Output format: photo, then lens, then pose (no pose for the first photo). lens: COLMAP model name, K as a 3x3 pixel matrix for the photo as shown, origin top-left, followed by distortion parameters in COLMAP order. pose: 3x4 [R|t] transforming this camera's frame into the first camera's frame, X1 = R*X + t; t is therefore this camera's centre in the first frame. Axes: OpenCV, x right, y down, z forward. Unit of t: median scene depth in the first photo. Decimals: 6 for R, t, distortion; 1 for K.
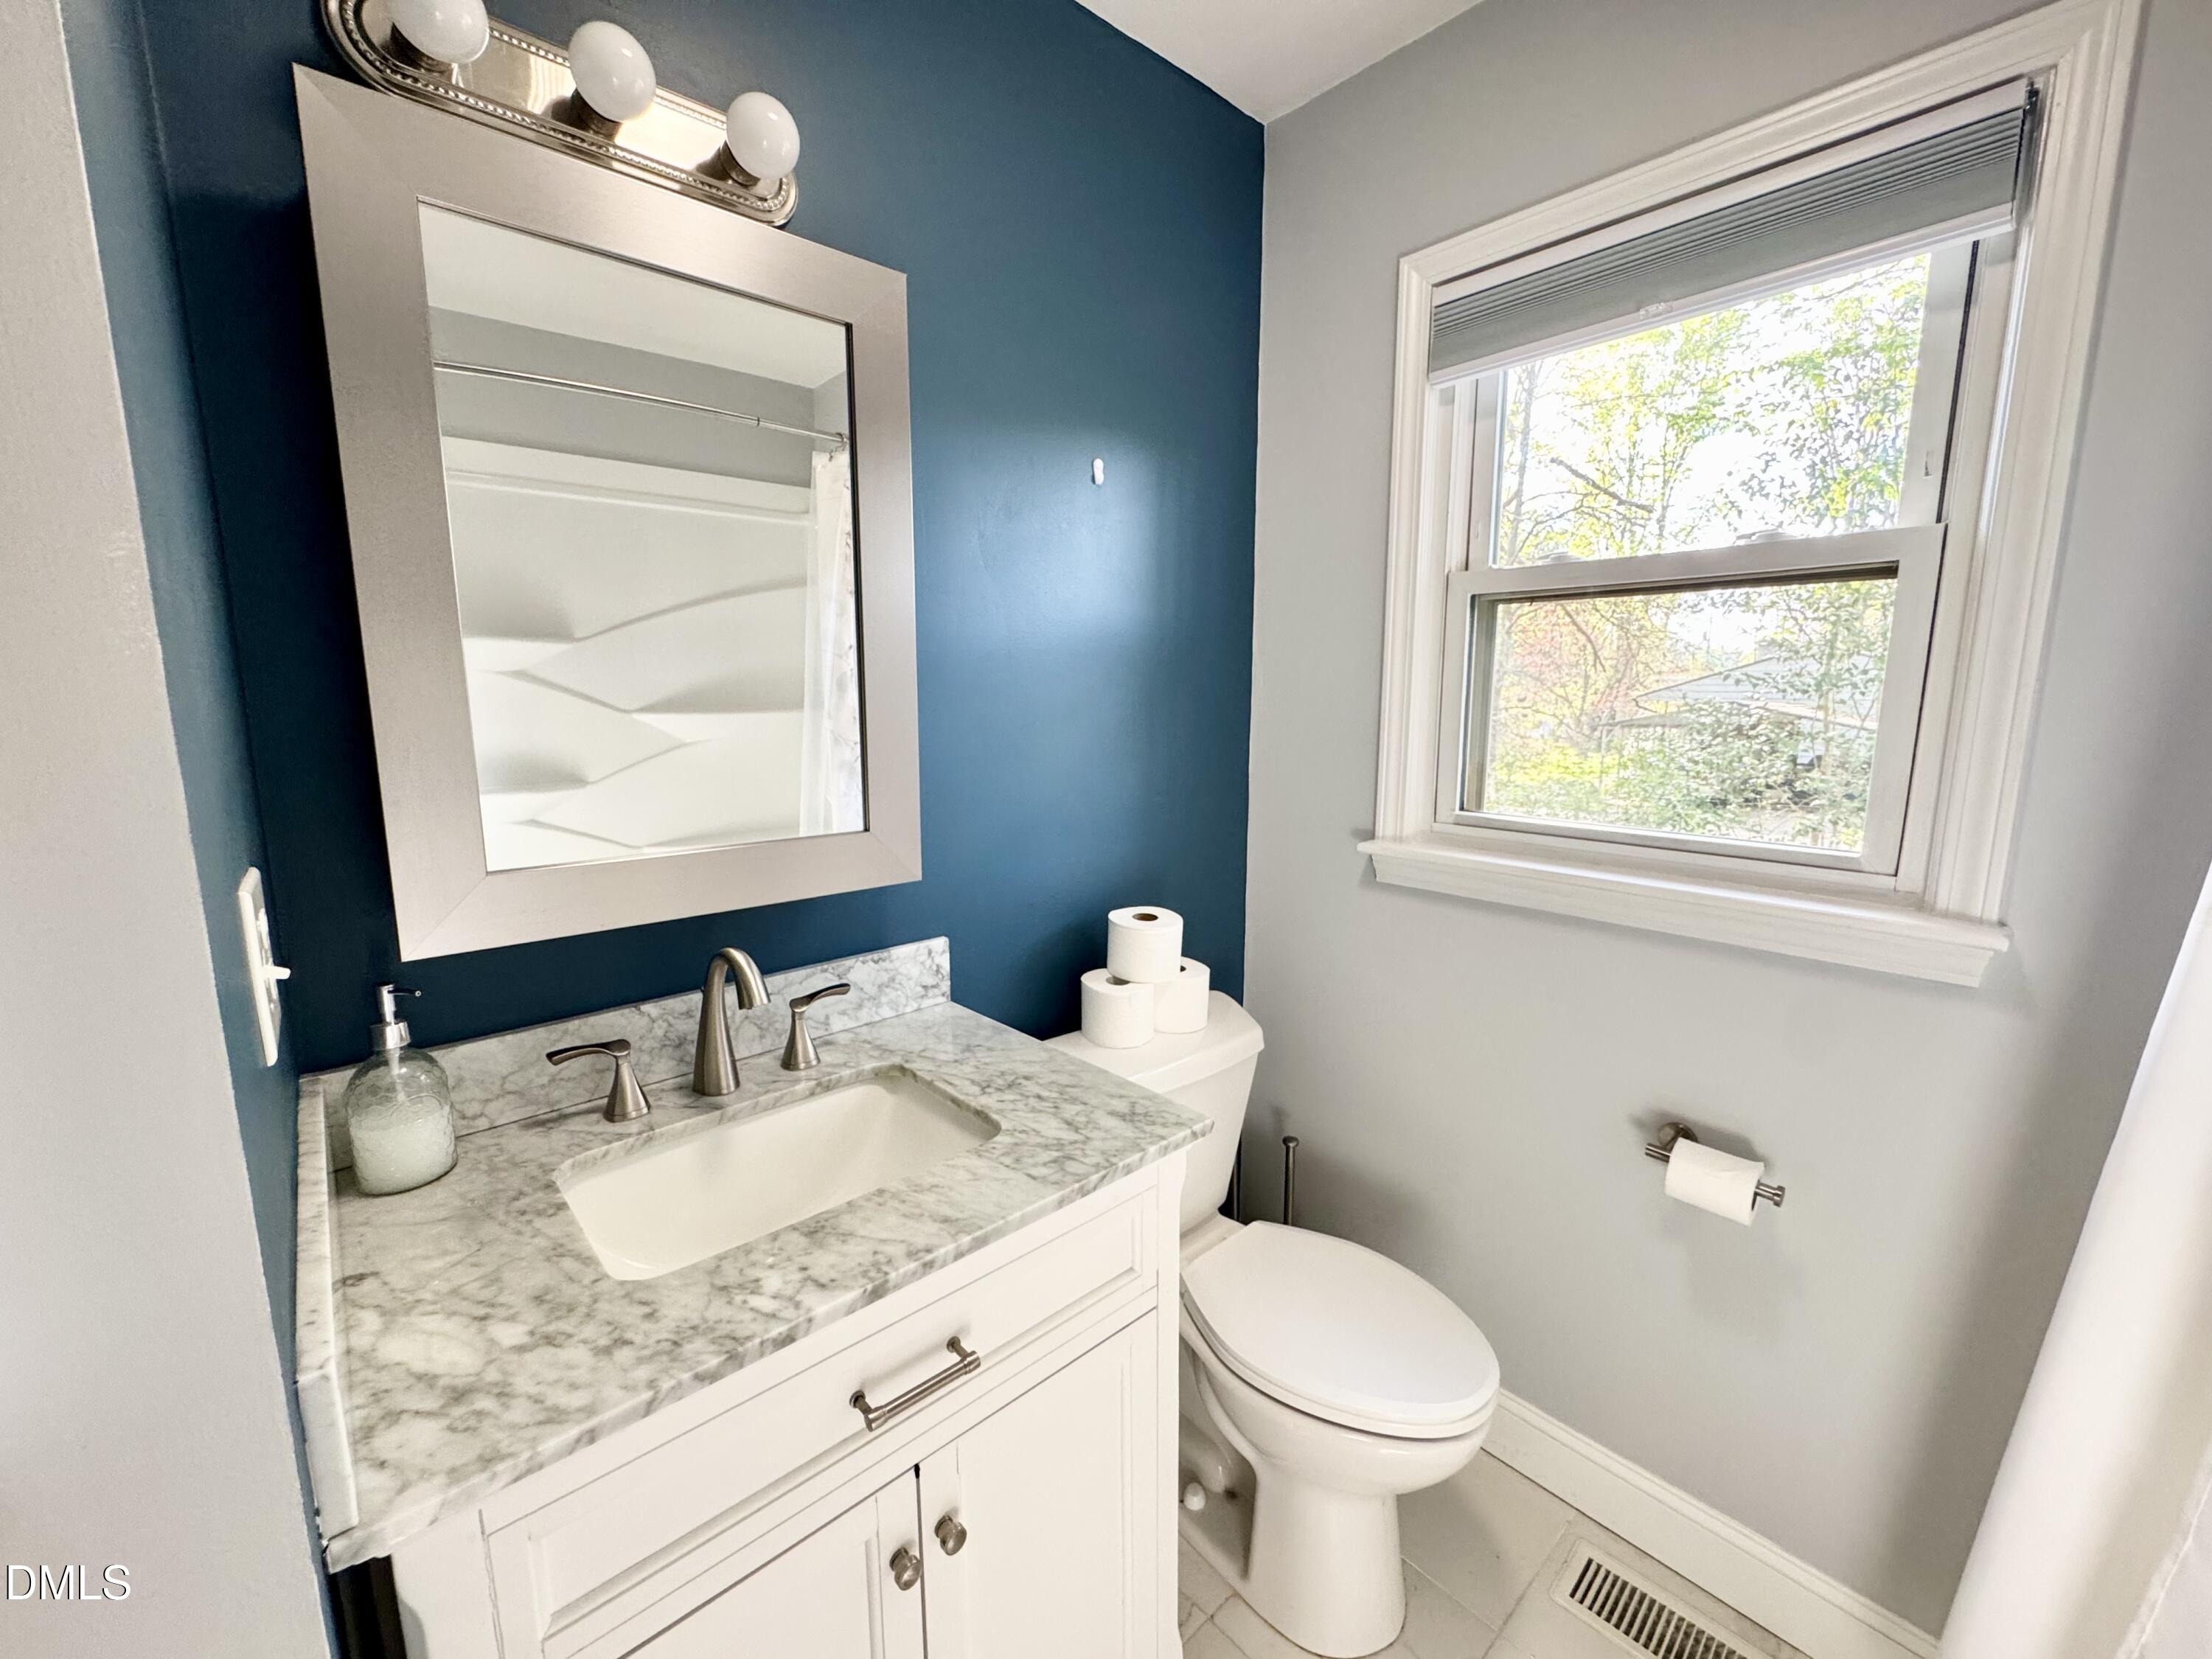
lens RADIAL K [[881.0, 0, 1102.8], [0, 881.0, 827.1], [0, 0, 1]] dist [-0.004647, 0.000293]
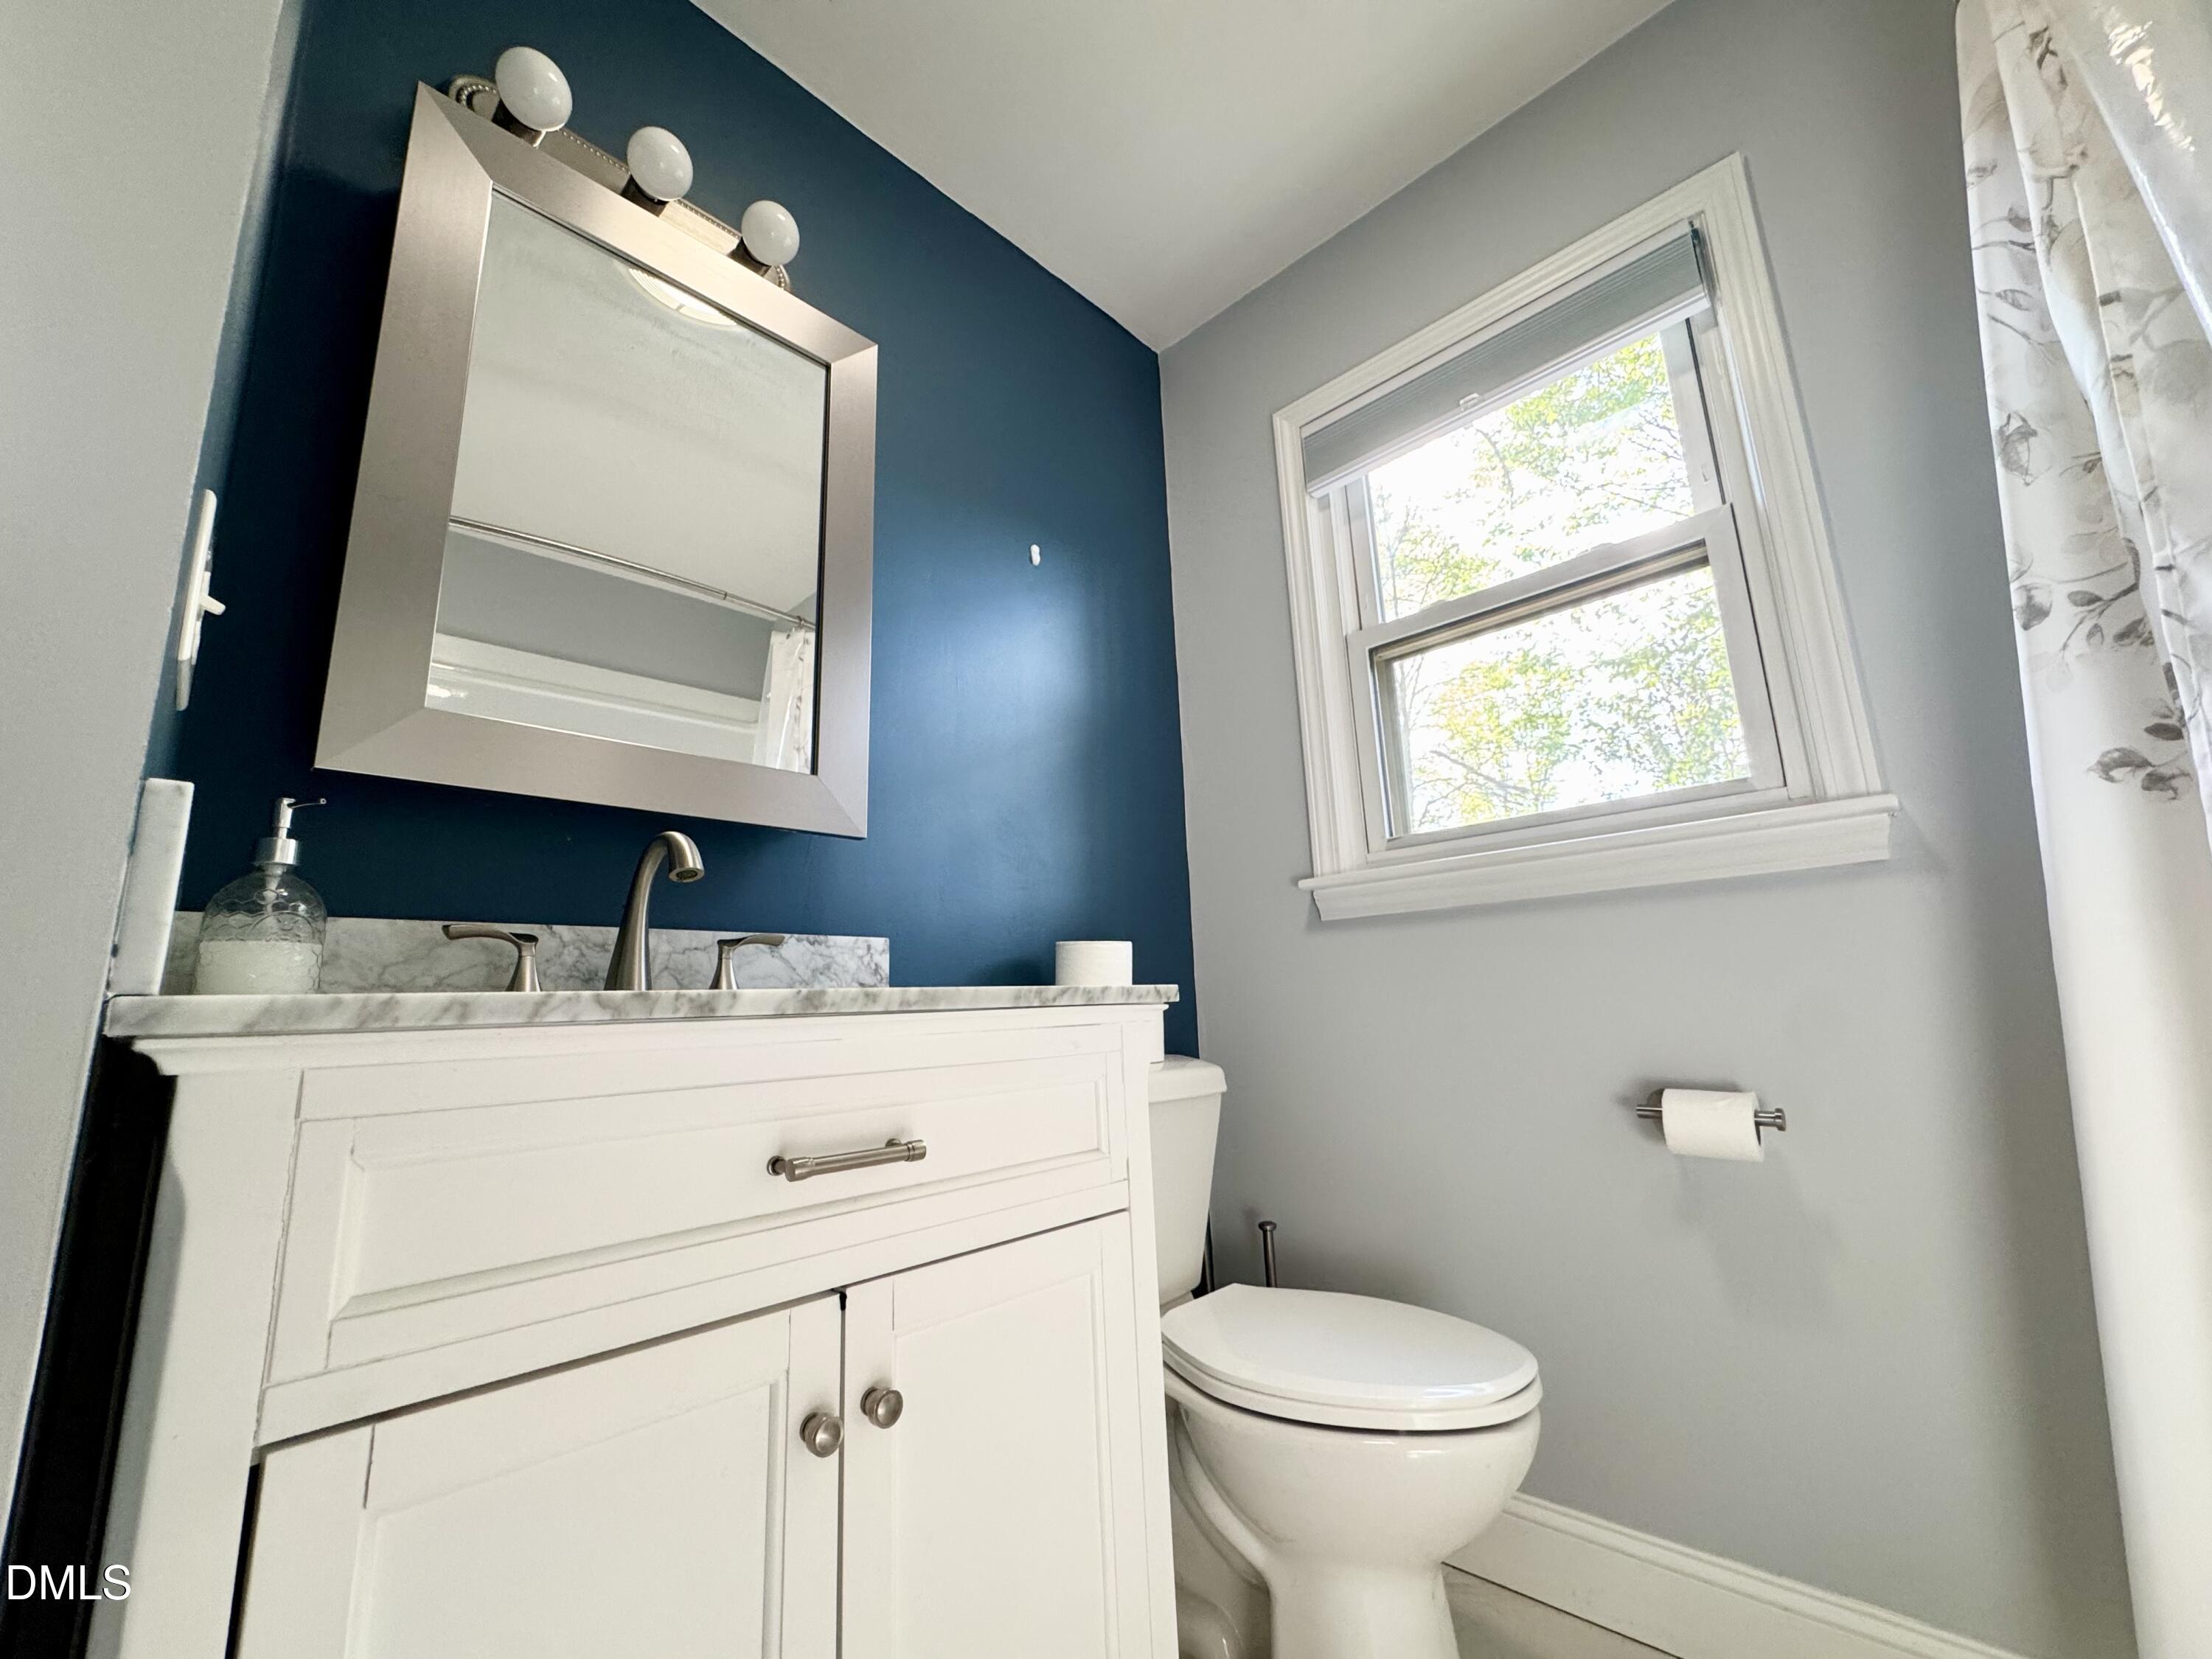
lens RADIAL K [[881.2, 0, 1102.5], [0, 881.2, 829.0], [0, 0, 1]] dist [-0.003355, -0.000184]
pose [[0.996661, -0.021878, 0.078664, -0.017633], [0.047952, 0.936620, -0.347050, 0.367435], [-0.066085, 0.349663, 0.934542, 0.052271]]
